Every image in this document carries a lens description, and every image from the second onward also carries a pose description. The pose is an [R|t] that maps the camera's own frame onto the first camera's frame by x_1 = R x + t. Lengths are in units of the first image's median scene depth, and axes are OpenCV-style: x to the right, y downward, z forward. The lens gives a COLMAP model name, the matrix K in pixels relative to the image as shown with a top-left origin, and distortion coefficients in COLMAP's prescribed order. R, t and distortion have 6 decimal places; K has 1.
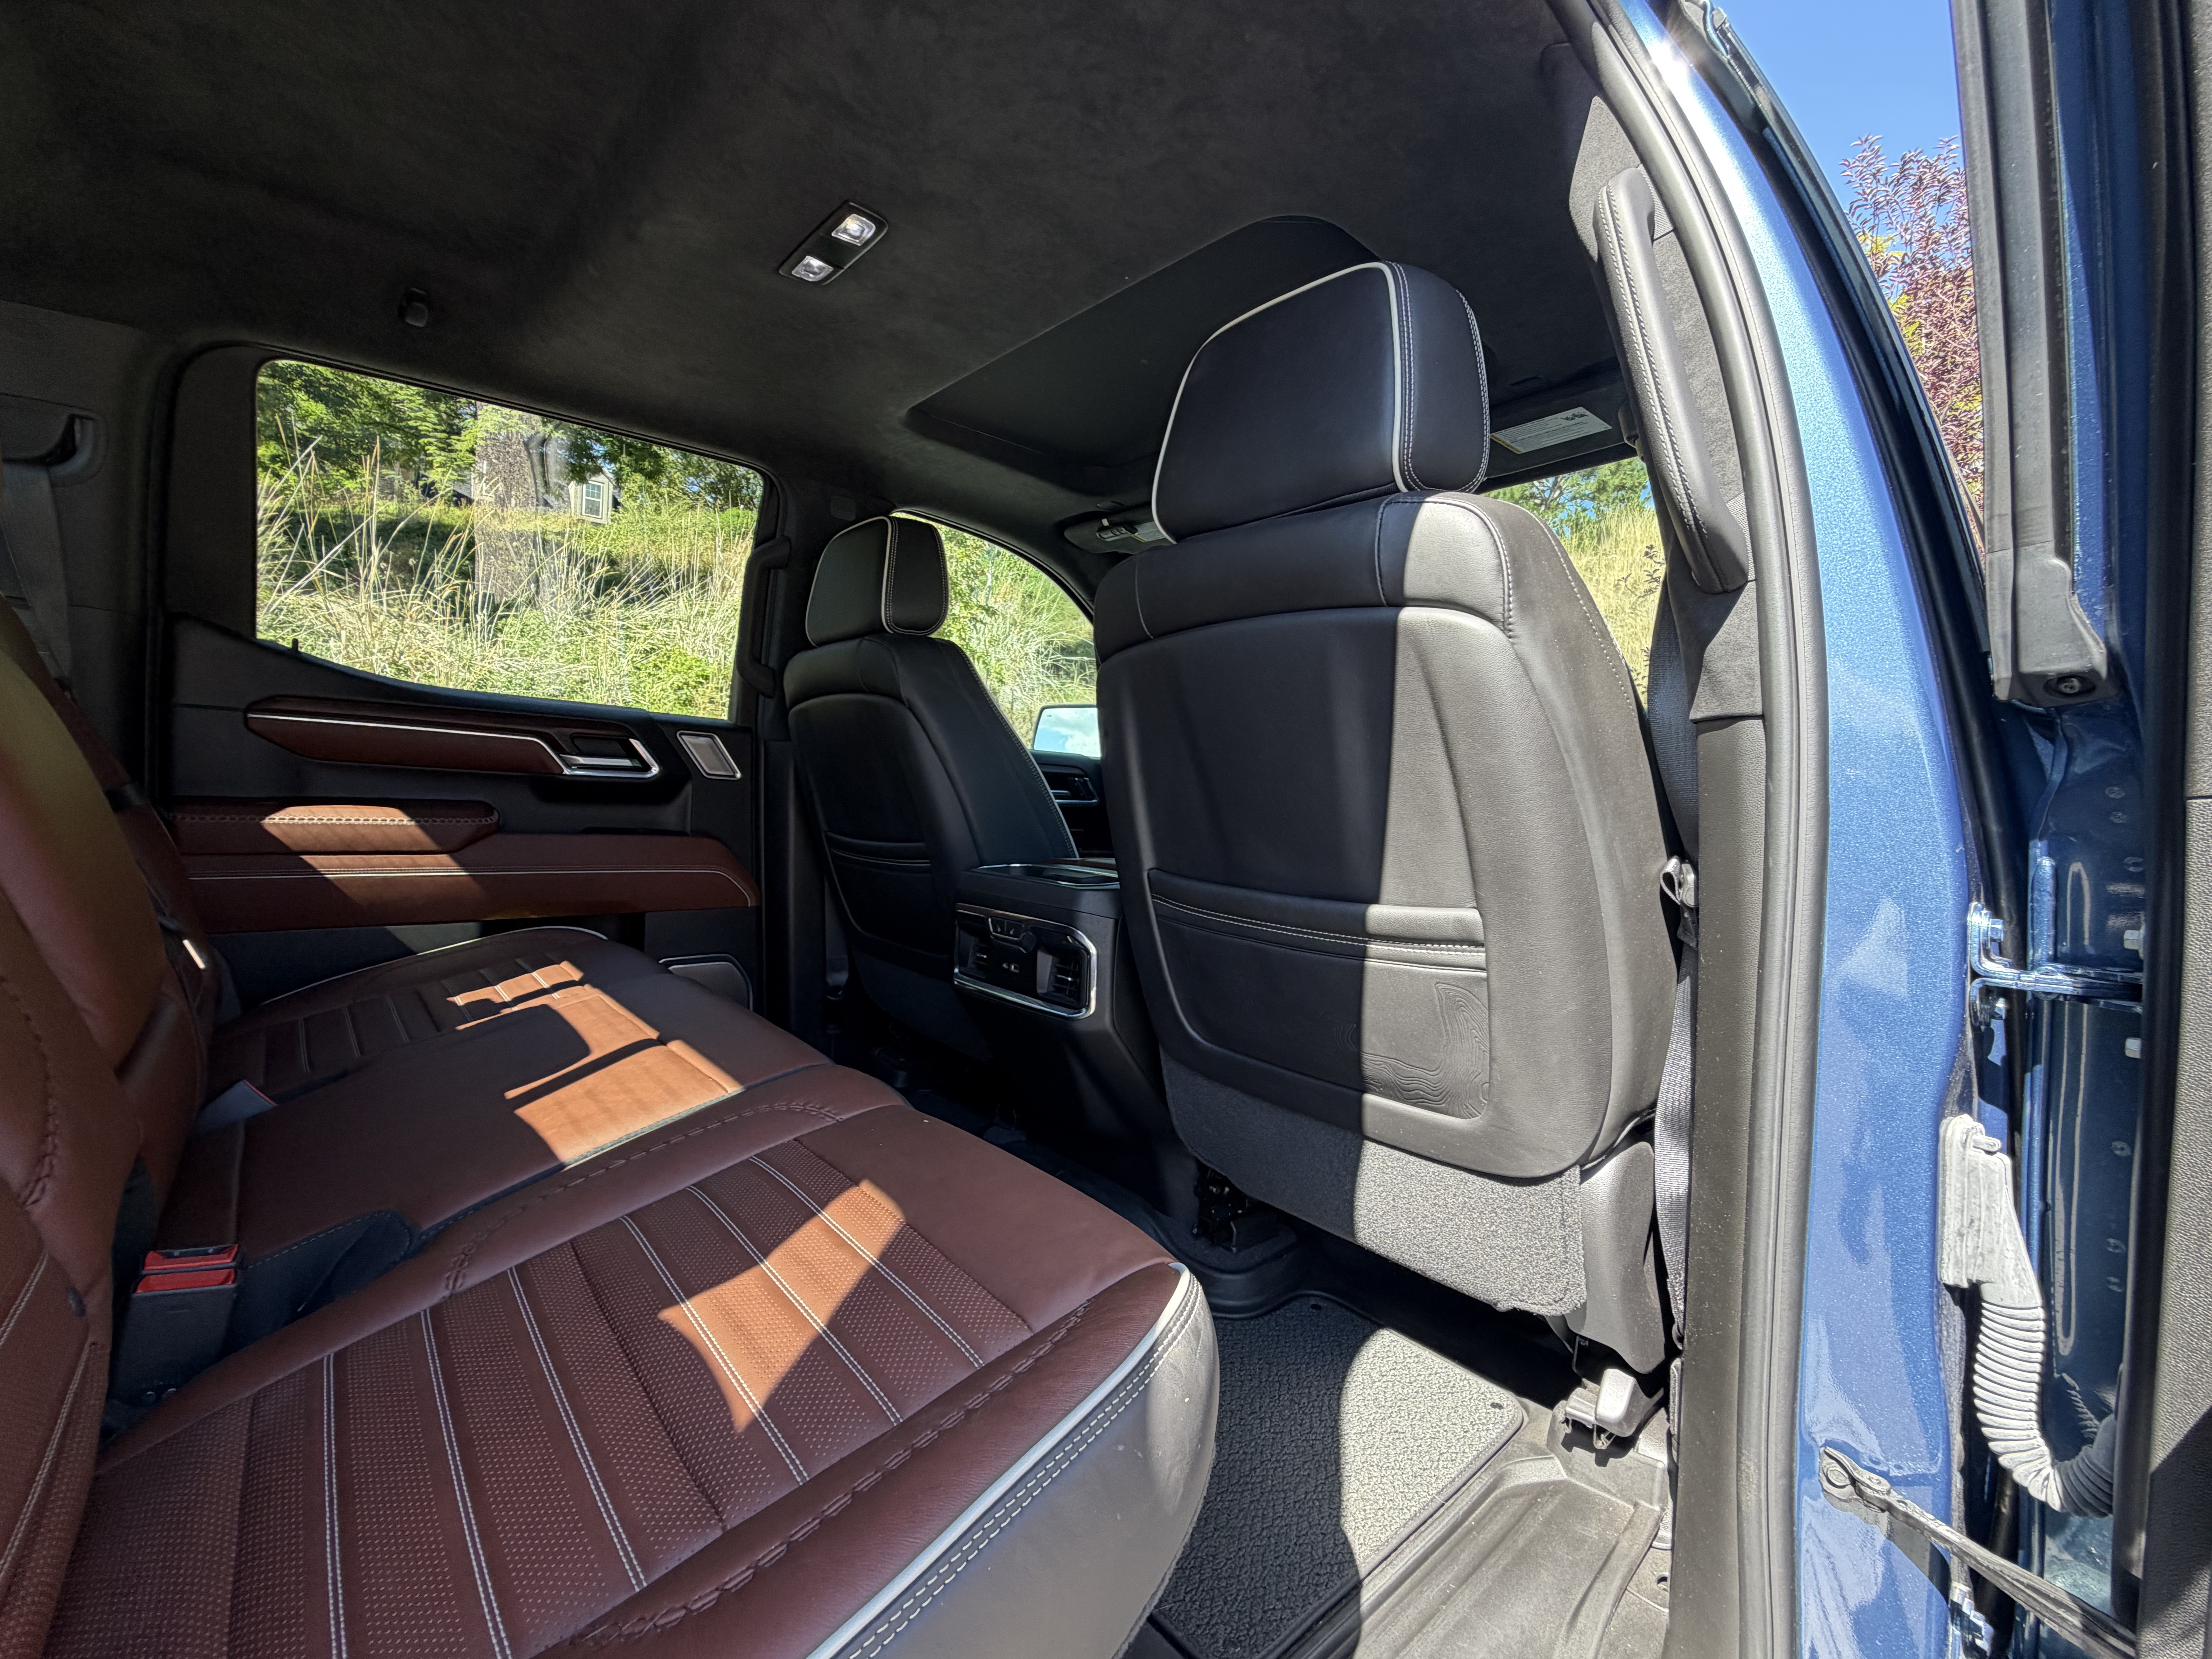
lens RADIAL K [[927.9, 0, 1106.5], [0, 927.9, 835.1], [0, 0, 1]] dist [-0.003190, 0.000287]
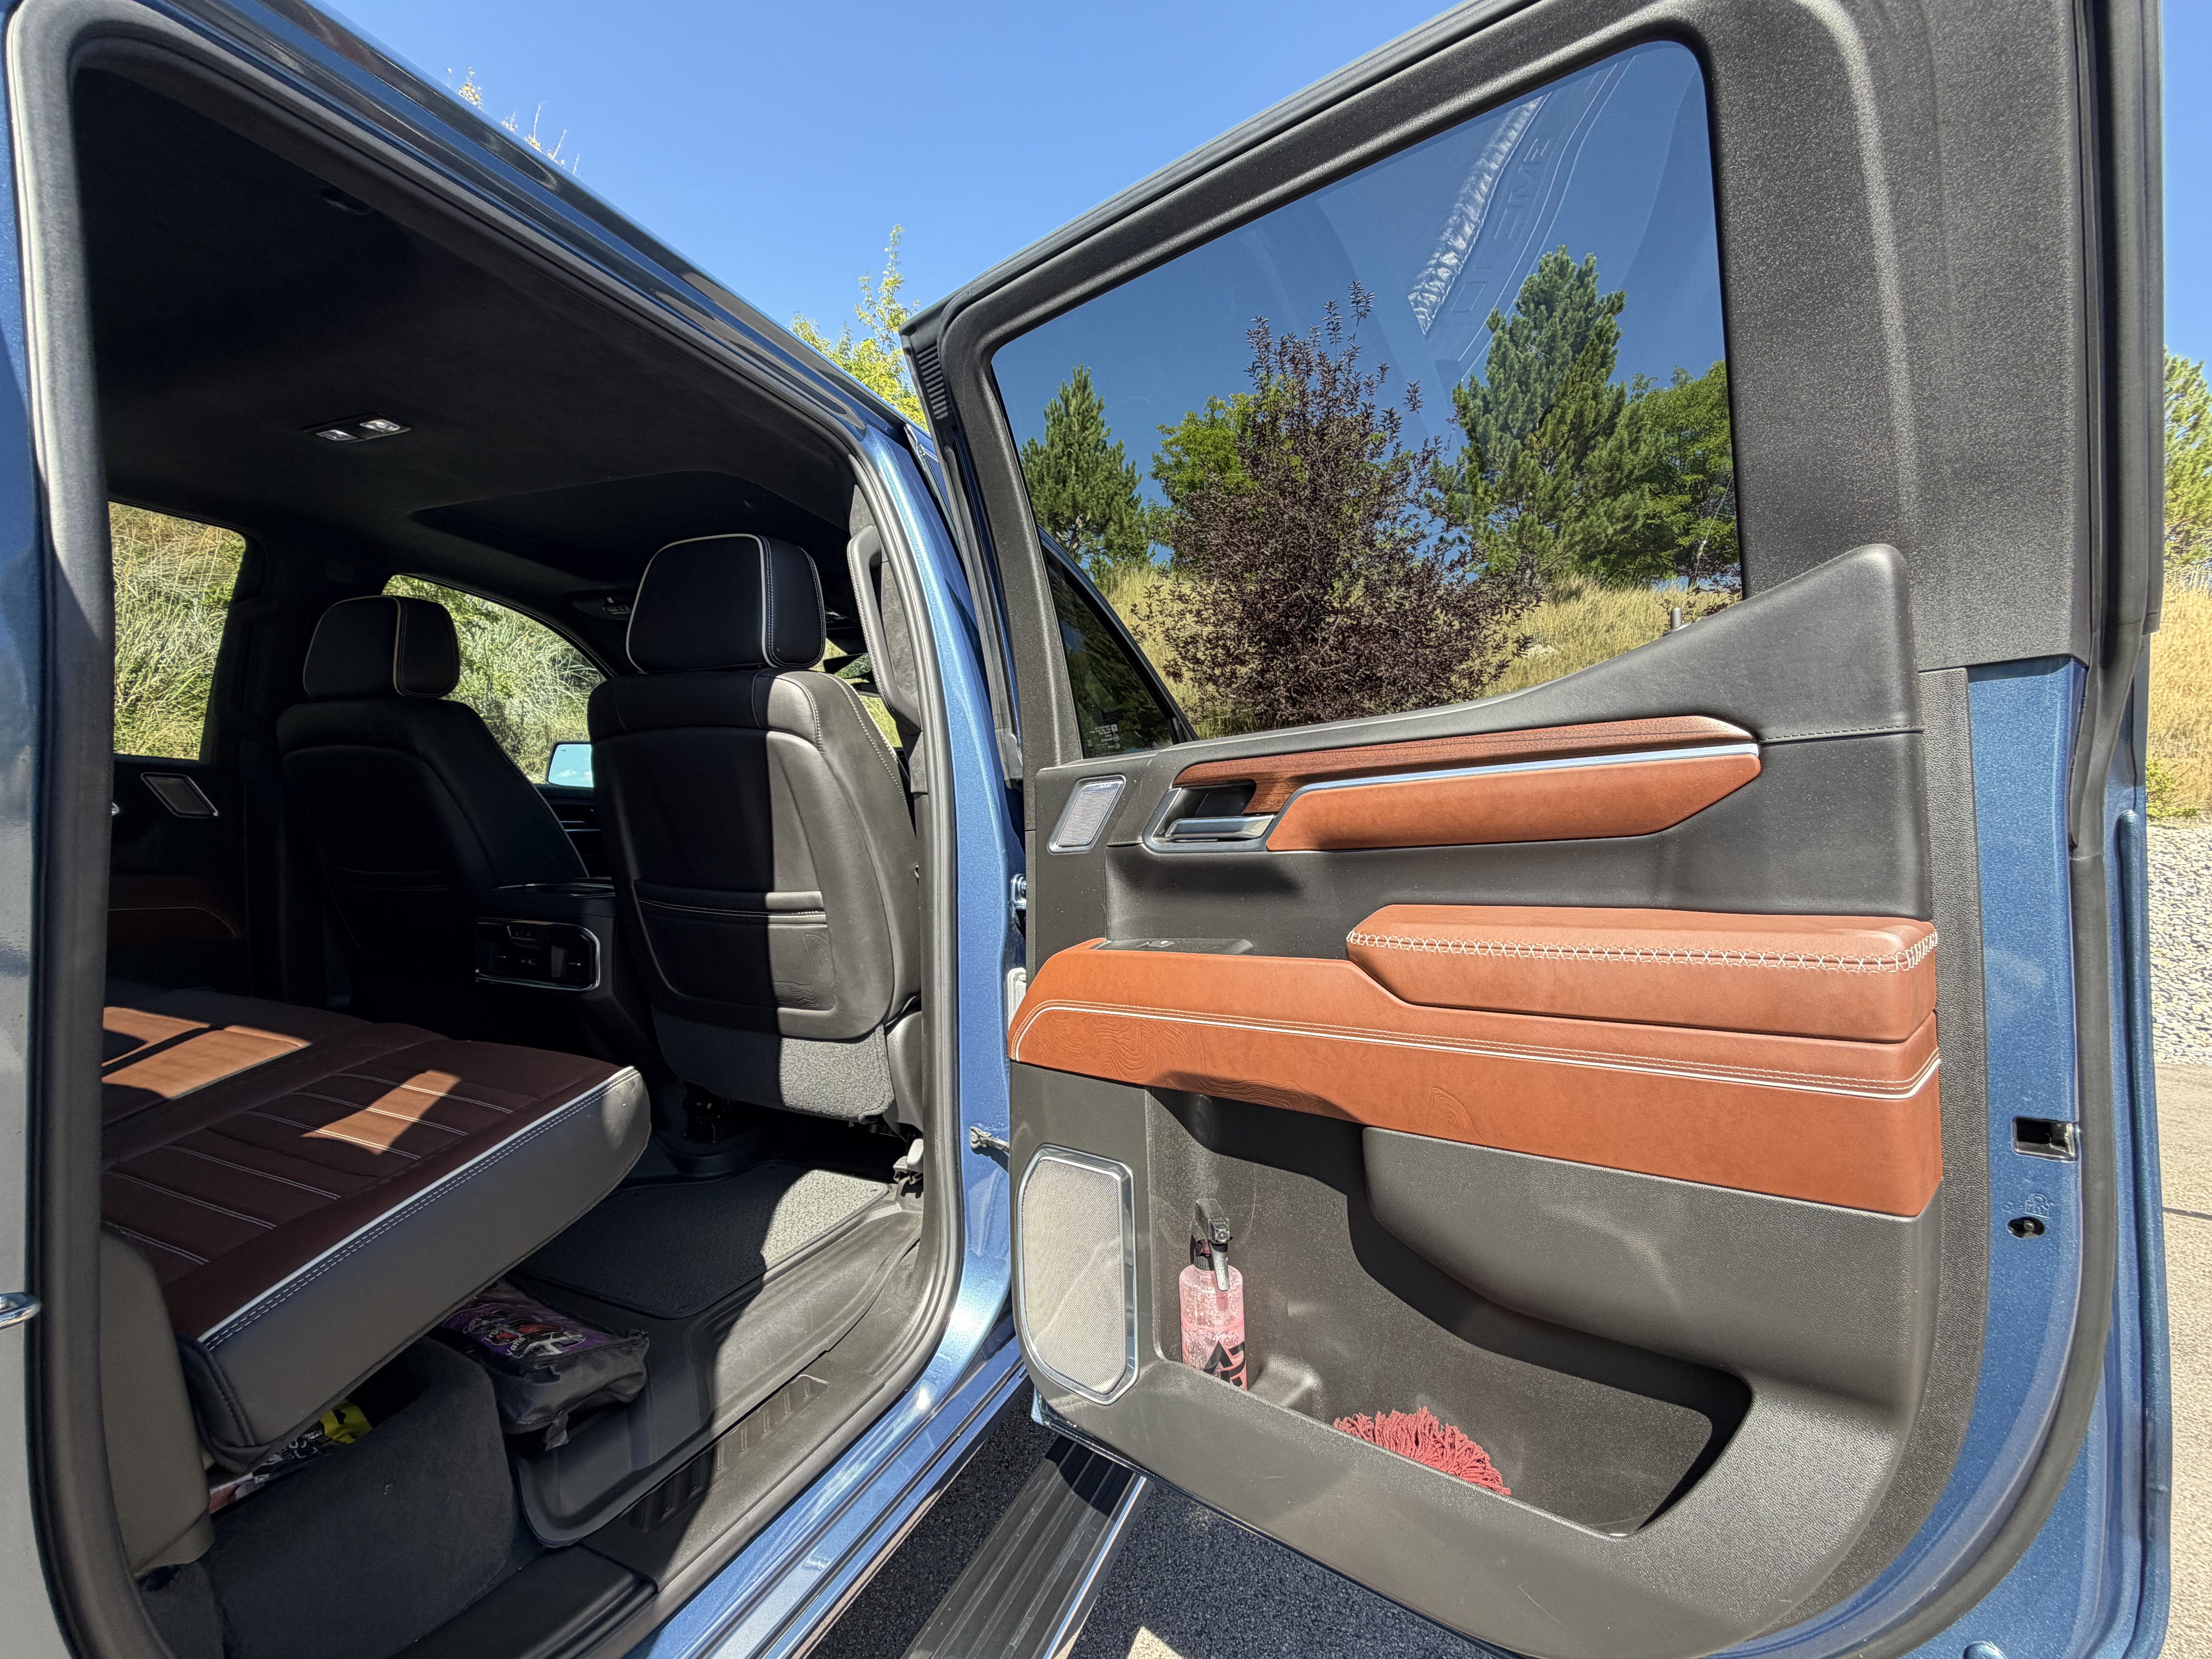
lens RADIAL K [[927.9, 0, 1106.5], [0, 927.9, 835.1], [0, 0, 1]] dist [-0.003190, 0.000287]
pose [[0.896033, -0.023714, 0.443353, 0.076065], [0.032090, 0.999420, -0.011398, 0.006353], [-0.442826, 0.024440, 0.896275, -0.780495]]
